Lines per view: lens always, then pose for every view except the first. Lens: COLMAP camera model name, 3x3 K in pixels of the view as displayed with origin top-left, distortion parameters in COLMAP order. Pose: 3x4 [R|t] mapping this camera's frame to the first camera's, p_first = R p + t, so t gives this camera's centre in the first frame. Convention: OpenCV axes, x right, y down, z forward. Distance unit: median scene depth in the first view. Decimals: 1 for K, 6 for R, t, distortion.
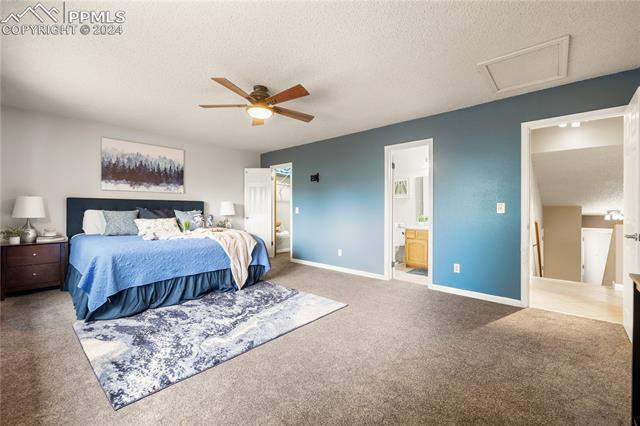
lens RADIAL K [[269.3, 0, 318.1], [0, 269.3, 211.0], [0, 0, 1]] dist [-0.000248, -0.000214]
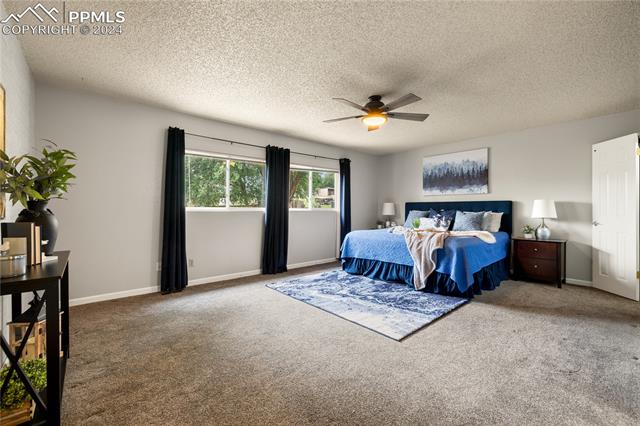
lens RADIAL K [[269.3, 0, 318.1], [0, 269.3, 211.0], [0, 0, 1]] dist [-0.000248, -0.000214]
pose [[-0.124712, 0.003417, -0.992187, 0.796218], [-0.004441, 0.999982, 0.004003, -0.005624], [0.992183, 0.004906, -0.124695, 0.805519]]
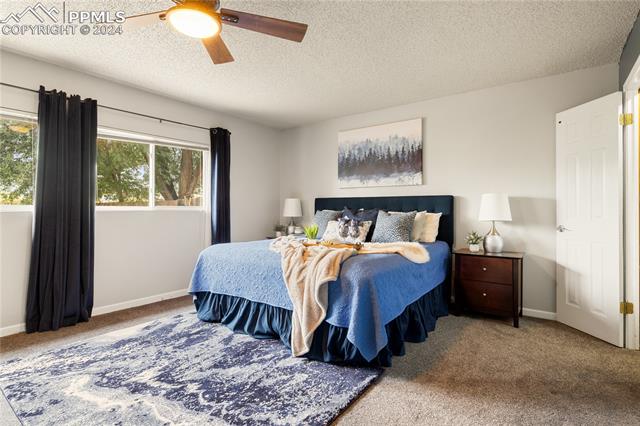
lens RADIAL K [[319.8, 0, 316.4], [0, 319.8, 209.0], [0, 0, 1]] dist [-0.003382, -0.000147]
pose [[0.081692, -0.000852, -0.996657, 0.378371], [-0.003491, 0.999993, -0.001140, -0.006887], [0.996652, 0.003572, 0.081688, 1.050360]]
